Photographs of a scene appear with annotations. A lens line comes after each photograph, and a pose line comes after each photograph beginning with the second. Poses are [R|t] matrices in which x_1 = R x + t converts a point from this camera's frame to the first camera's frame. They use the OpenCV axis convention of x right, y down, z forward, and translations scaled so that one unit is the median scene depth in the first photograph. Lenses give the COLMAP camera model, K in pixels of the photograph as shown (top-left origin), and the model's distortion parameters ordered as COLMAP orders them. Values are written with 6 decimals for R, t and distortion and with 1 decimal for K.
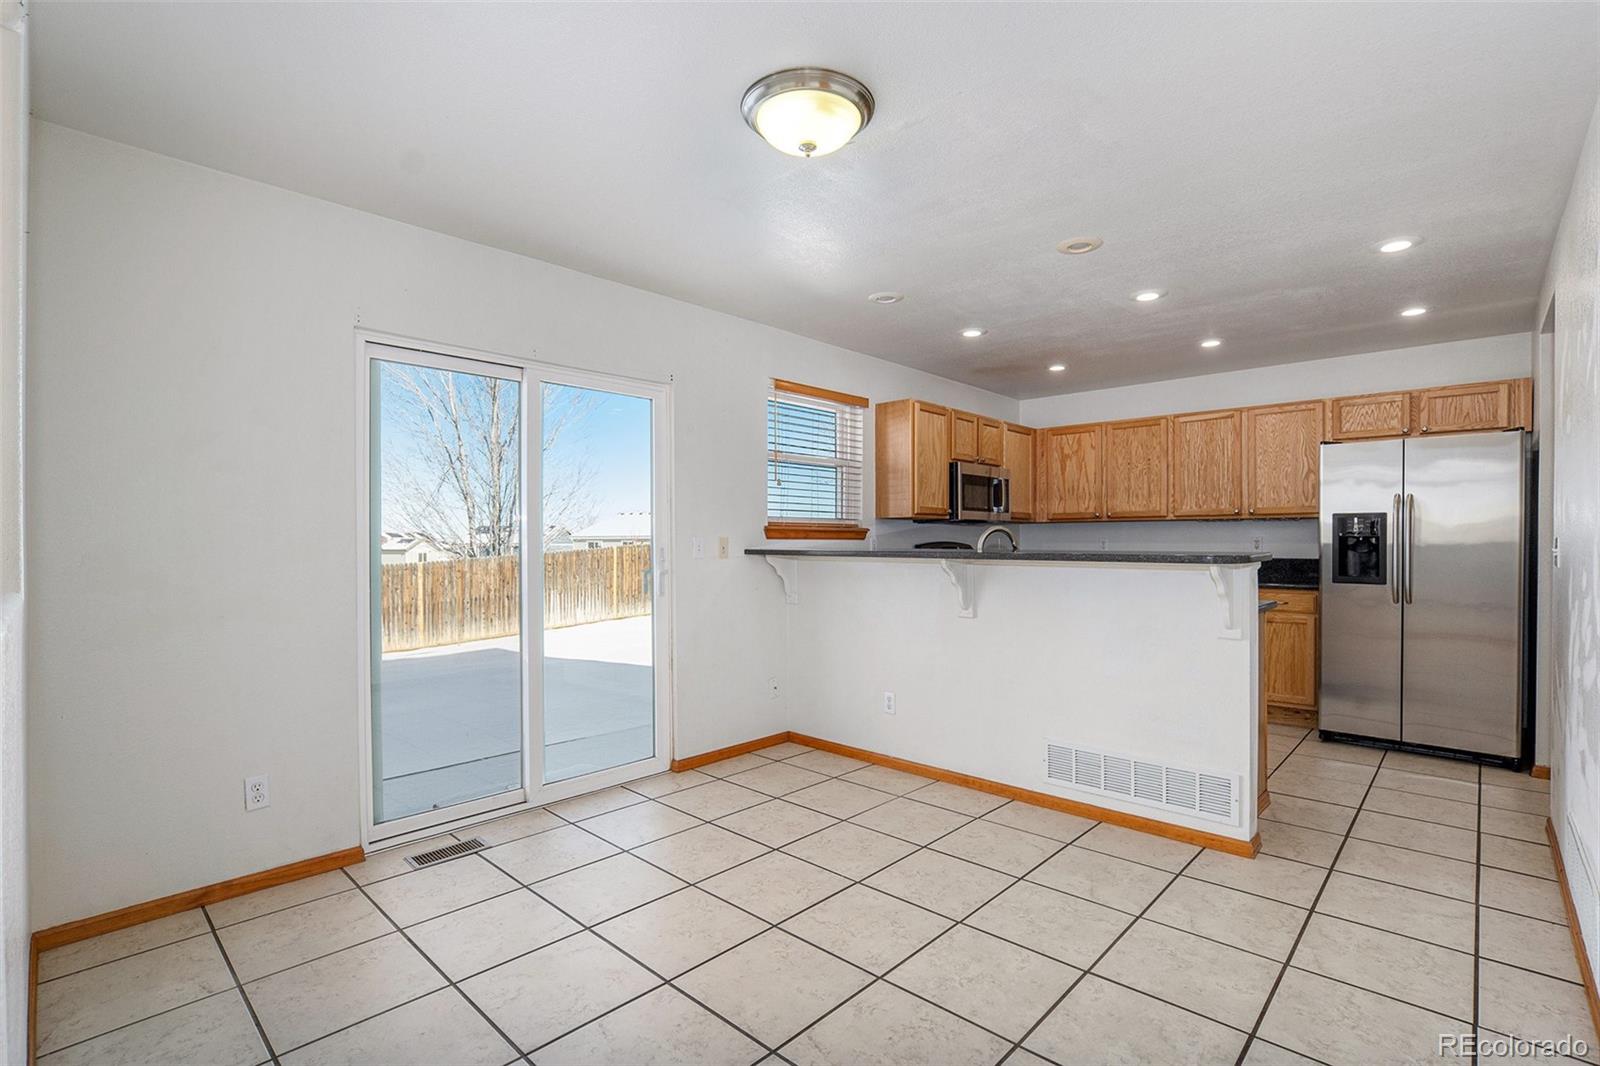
lens RADIAL K [[744.4, 0, 807.6], [0, 744.4, 546.6], [0, 0, 1]] dist [-0.029051, 0.001784]
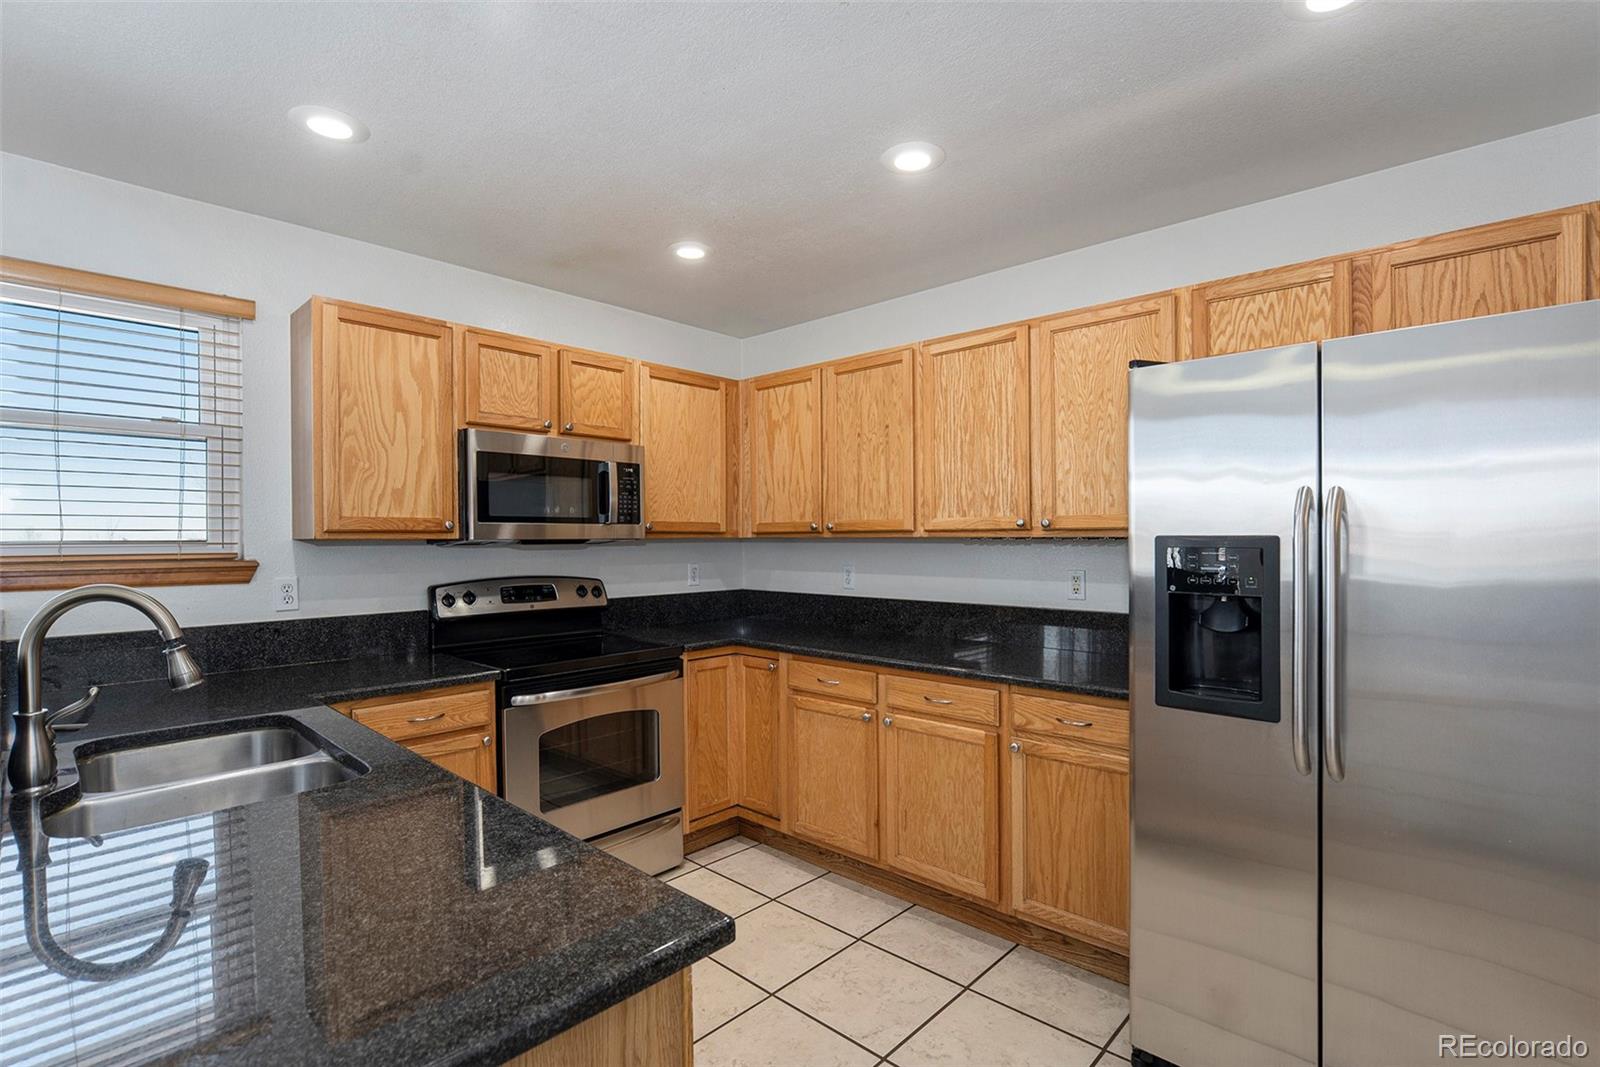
lens RADIAL K [[744.4, 0, 806.0], [0, 744.4, 538.0], [0, 0, 1]] dist [-0.029051, 0.001784]
pose [[0.999996, -0.001738, 0.002007, 0.445422], [0.001754, 0.999966, -0.008007, -0.034955], [-0.001993, 0.008011, 0.999966, 0.503896]]
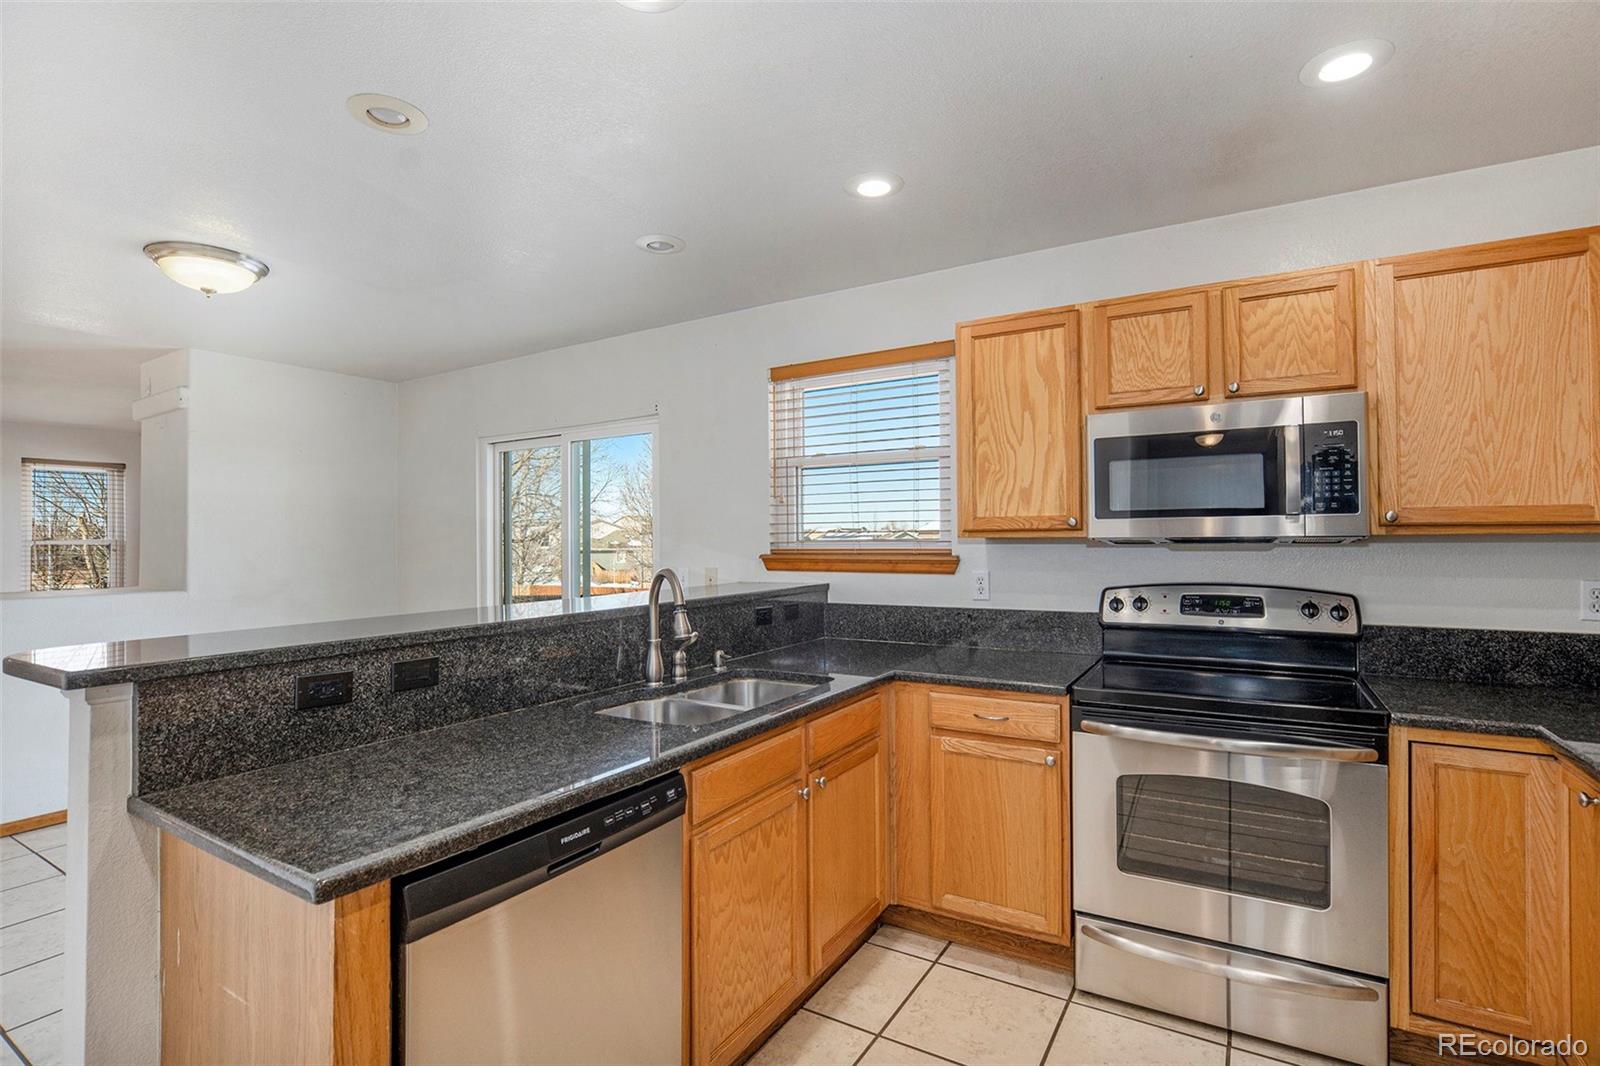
lens RADIAL K [[744.4, 0, 807.9], [0, 744.4, 536.1], [0, 0, 1]] dist [-0.029051, 0.001784]
pose [[0.211016, -0.004651, -0.977471, 0.633811], [-0.001412, 0.999986, -0.005063, -0.037059], [0.977482, 0.002449, 0.211007, 0.751709]]
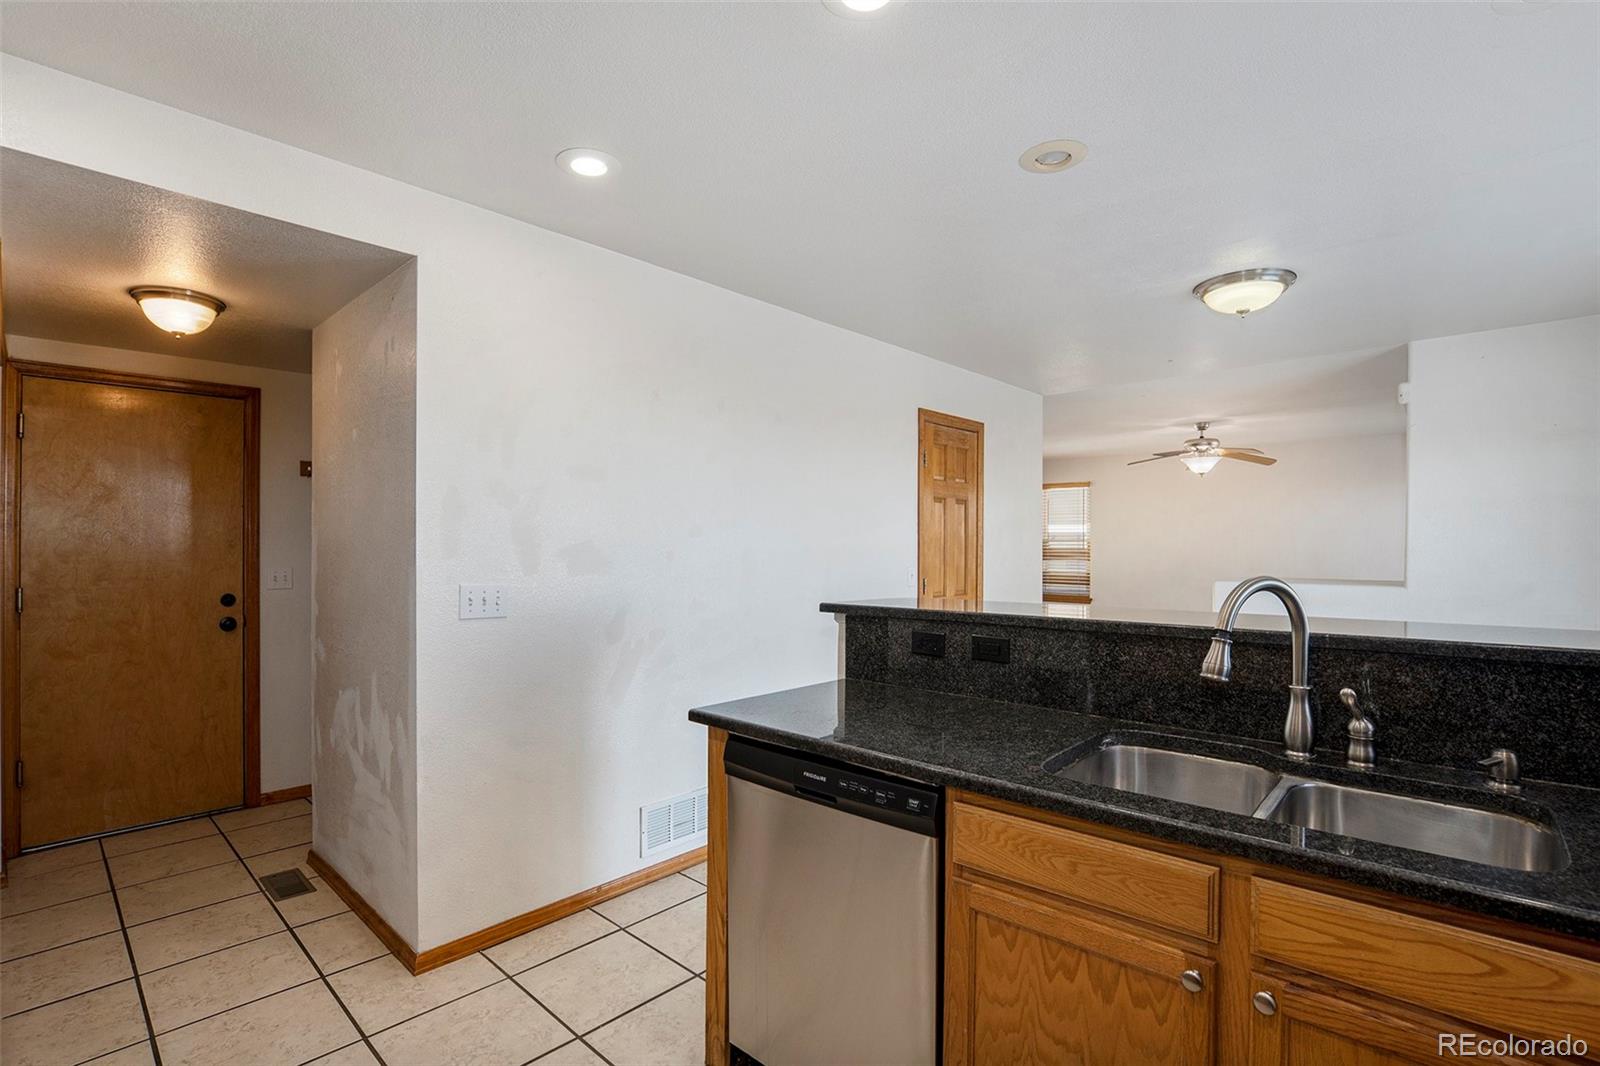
lens RADIAL K [[744.4, 0, 811.6], [0, 744.4, 536.8], [0, 0, 1]] dist [-0.029051, 0.001784]
pose [[-0.999790, 0.003138, -0.020250, 0.385236], [0.003152, 0.999995, -0.000671, -0.036316], [0.020248, -0.000734, -0.999795, 1.030240]]
